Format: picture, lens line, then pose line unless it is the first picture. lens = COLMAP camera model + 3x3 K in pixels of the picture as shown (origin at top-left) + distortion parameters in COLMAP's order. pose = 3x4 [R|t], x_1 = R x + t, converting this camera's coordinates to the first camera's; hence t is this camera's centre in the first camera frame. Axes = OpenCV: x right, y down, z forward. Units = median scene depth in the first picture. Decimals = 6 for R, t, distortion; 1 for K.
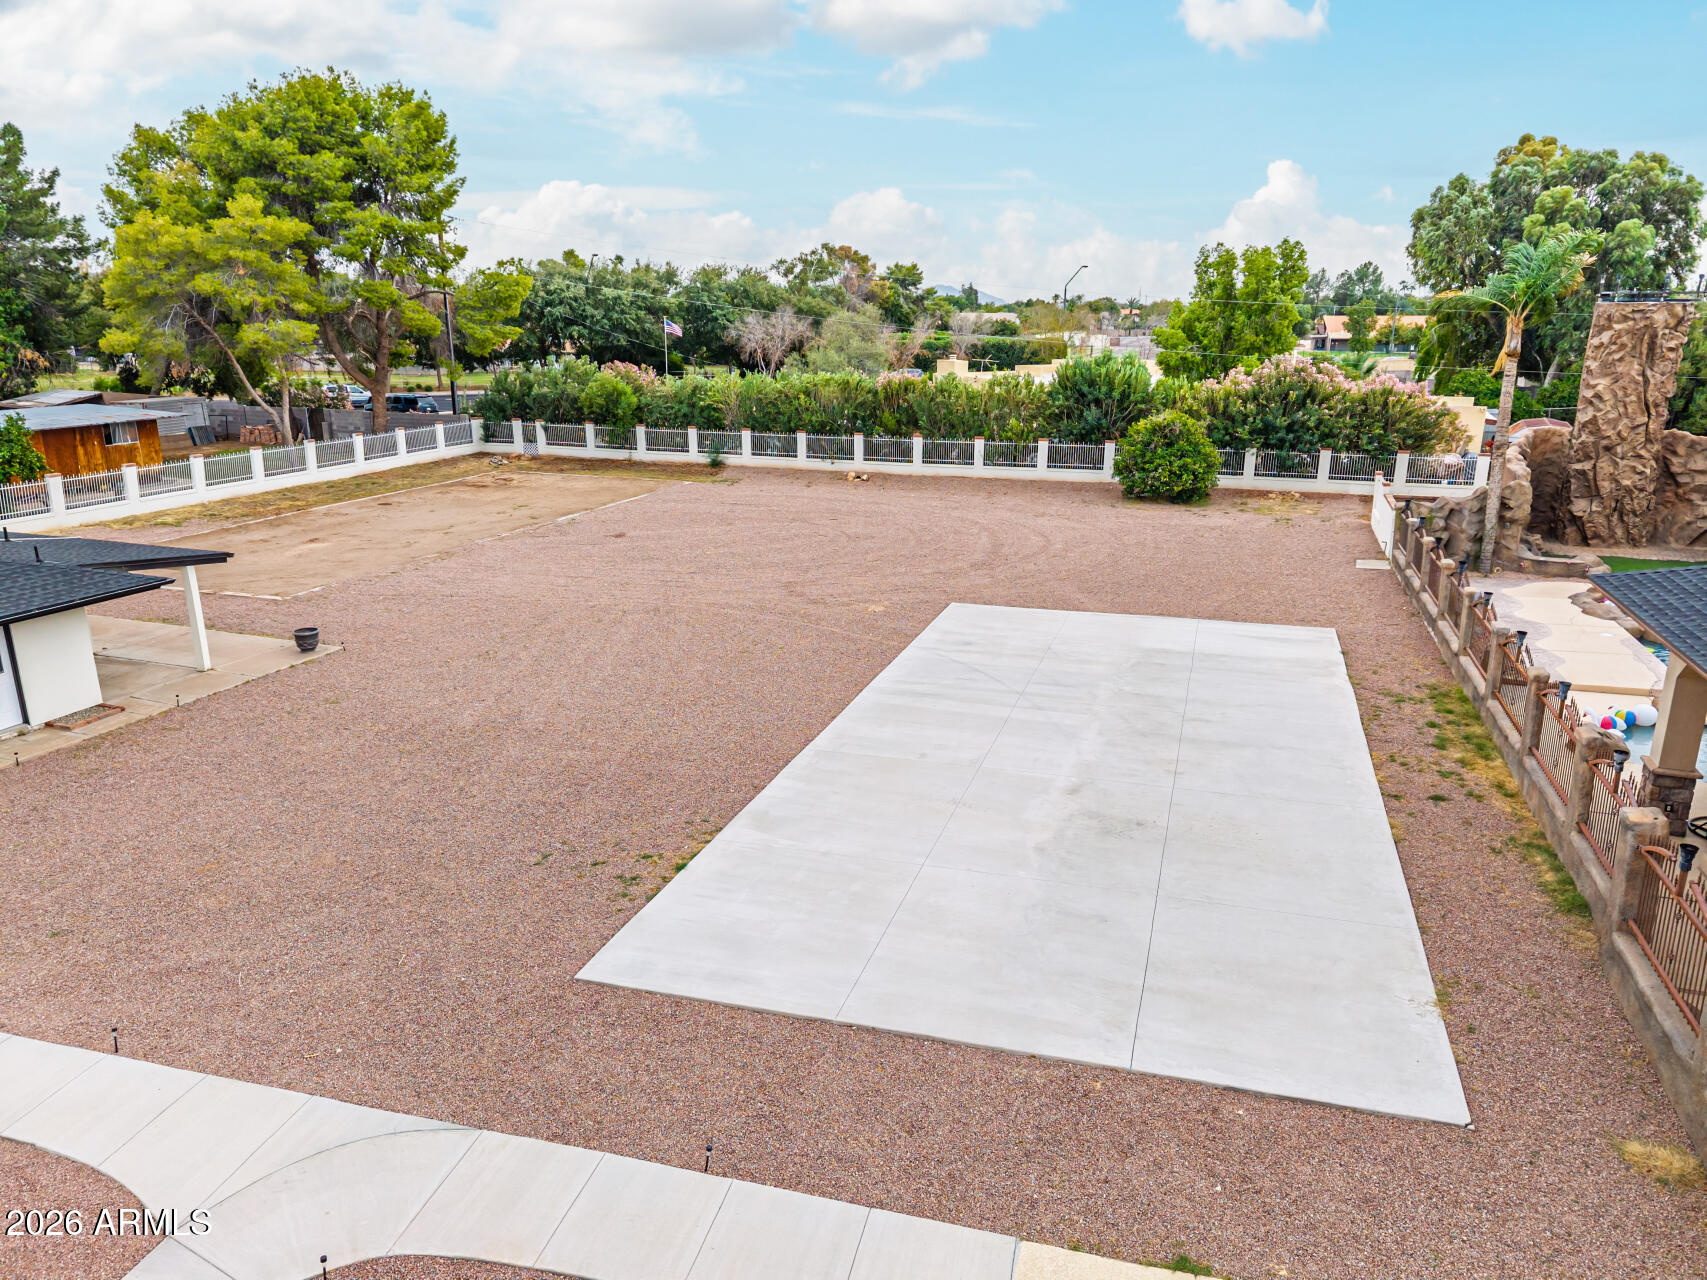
lens RADIAL K [[1137.4, 0, 841.5], [0, 1137.4, 647.3], [0, 0, 1]] dist [0.035607, -0.039275]
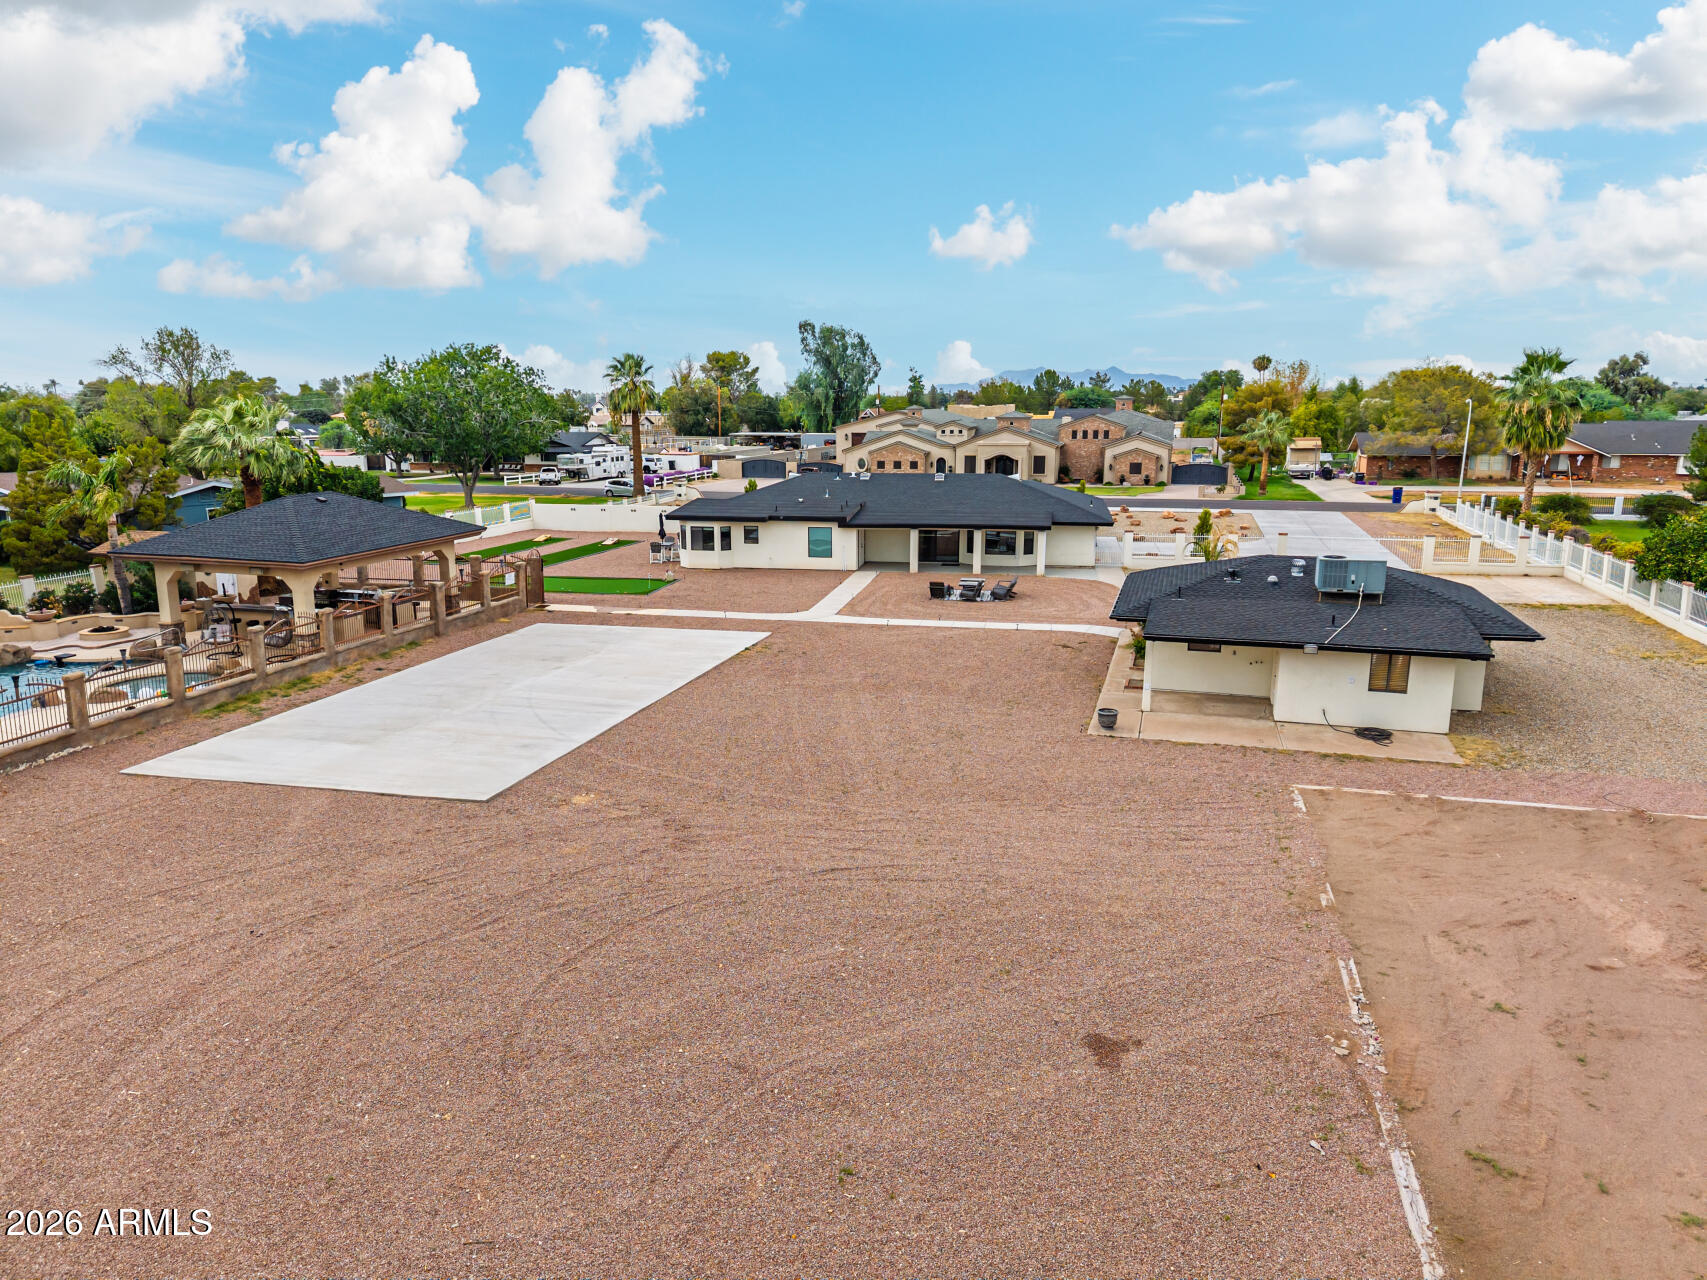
lens RADIAL K [[1137.4, 0, 846.7], [0, 1137.4, 650.6], [0, 0, 1]] dist [0.035607, -0.039275]
pose [[-0.998465, 0.014600, -0.053435, -0.070474], [-0.012931, 0.876557, 0.481124, -0.312583], [0.053864, 0.481077, -0.875022, 0.990229]]
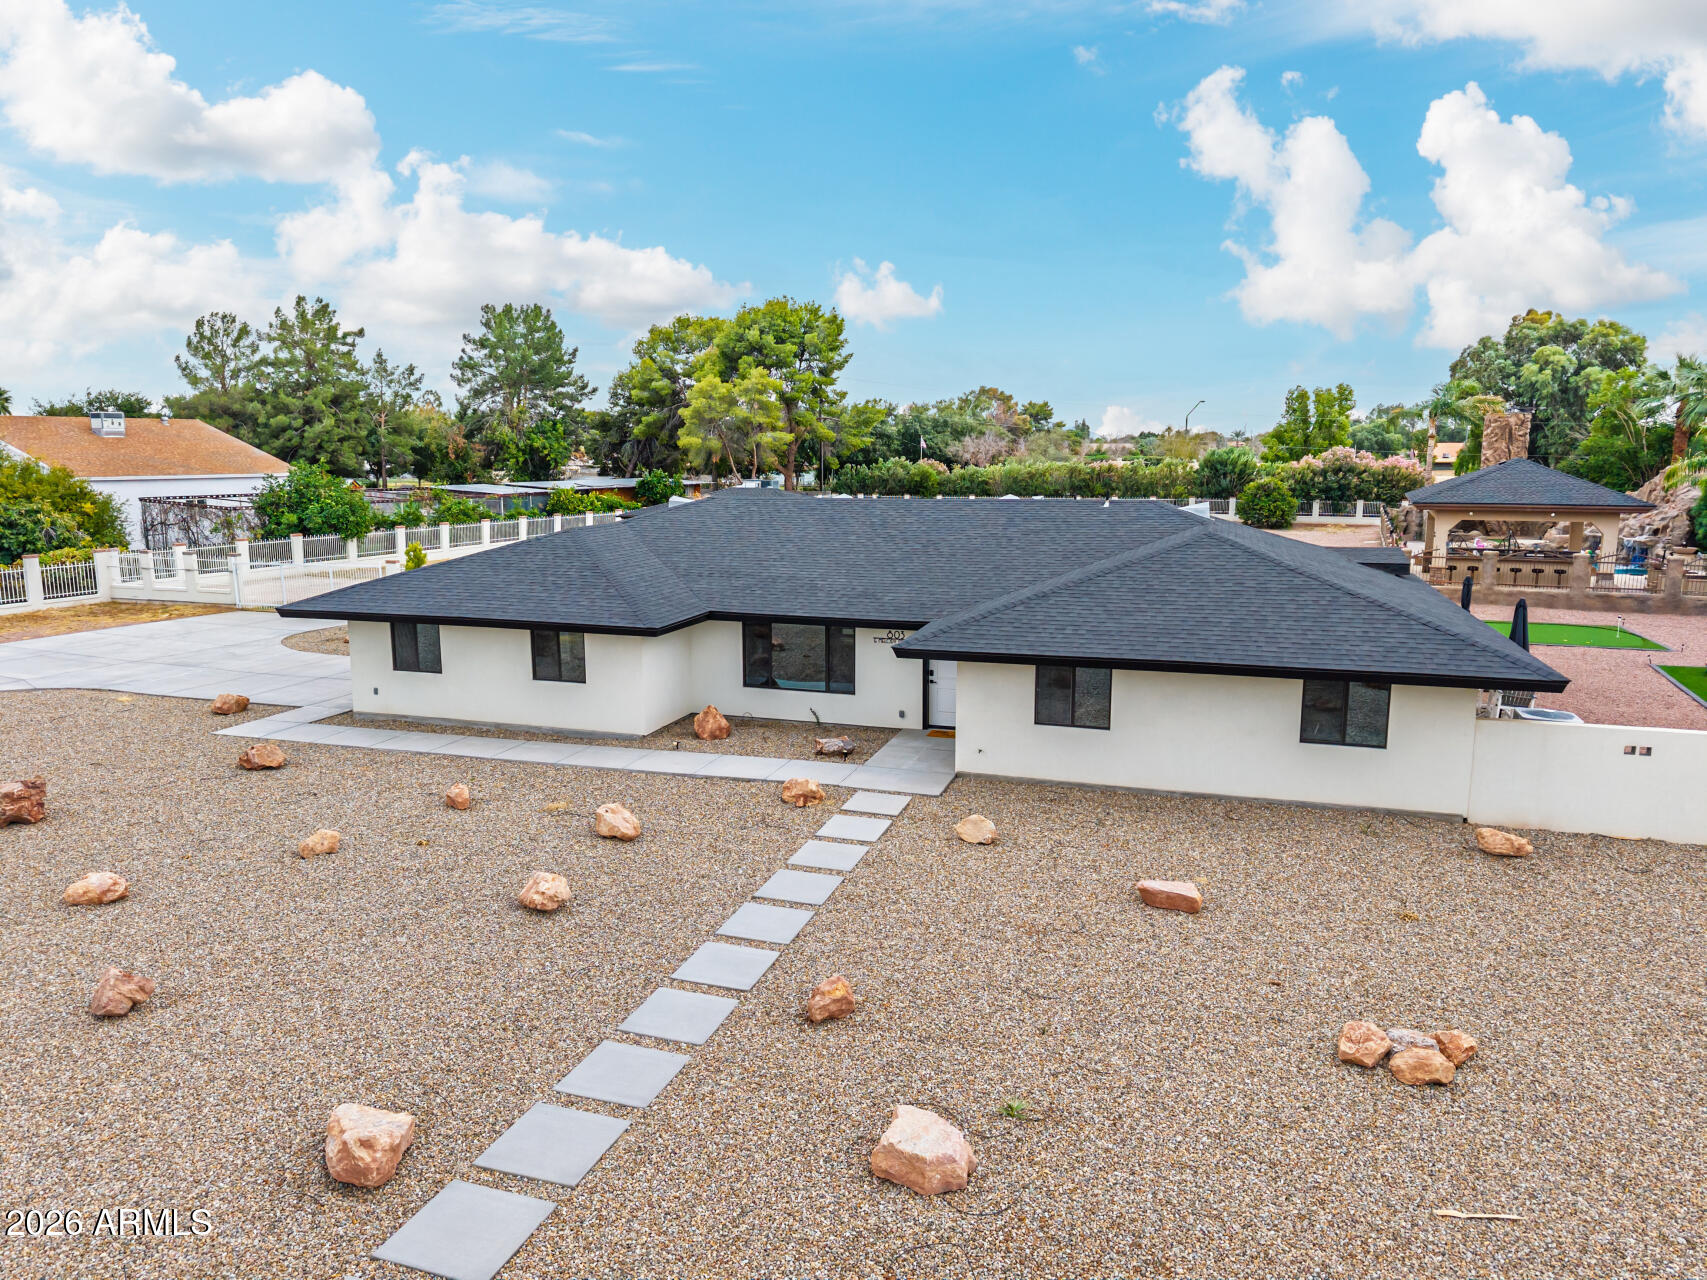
lens RADIAL K [[1137.4, 0, 844.8], [0, 1137.4, 651.7], [0, 0, 1]] dist [0.035607, -0.039275]
pose [[0.996271, 0.013042, -0.085283, -0.190503], [-0.022317, 0.993821, -0.108725, 0.243034], [0.083339, 0.110223, 0.990407, -0.705610]]
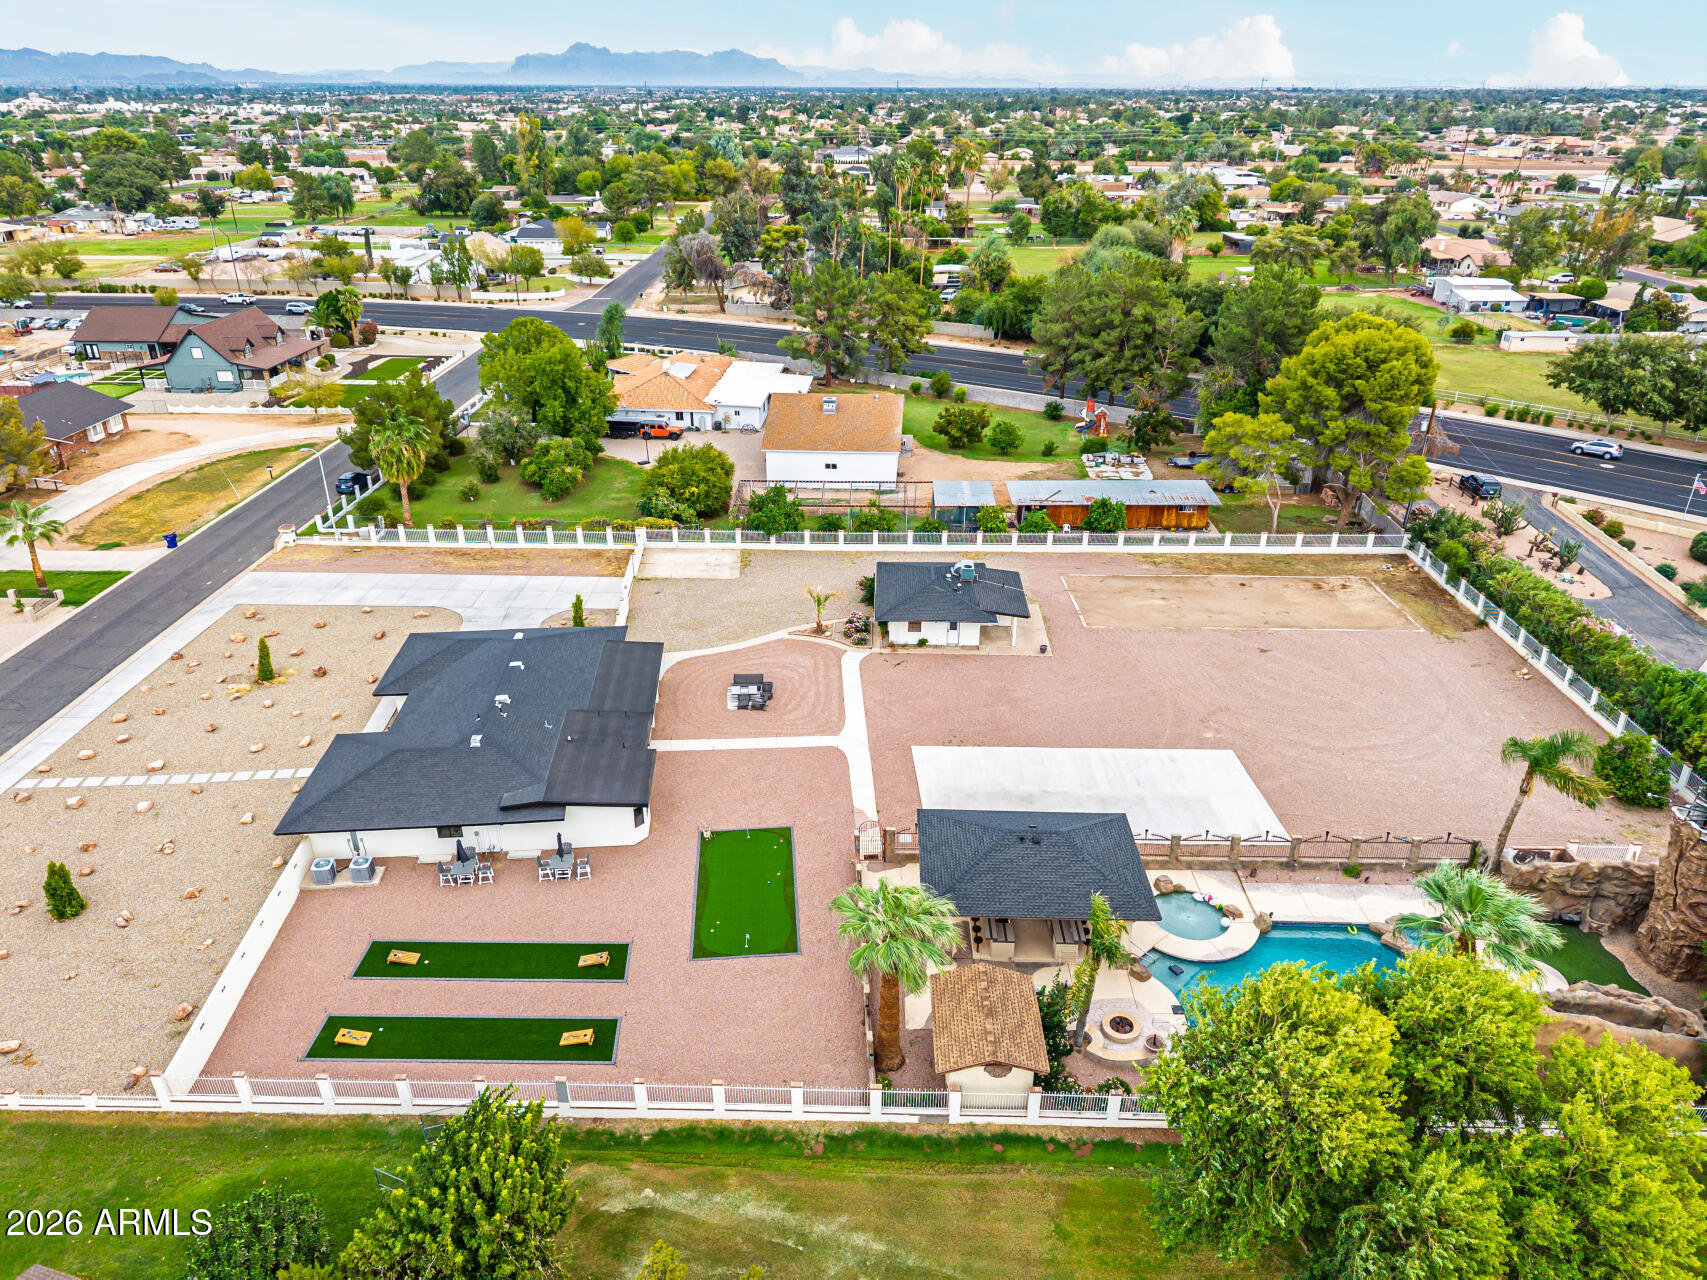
lens RADIAL K [[1137.4, 0, 845.2], [0, 1137.4, 649.4], [0, 0, 1]] dist [0.035607, -0.039275]
pose [[0.306589, 0.416090, -0.856080, 0.995985], [-0.265866, 0.901031, 0.342723, -0.457316], [0.913958, 0.122527, 0.386870, -0.334406]]
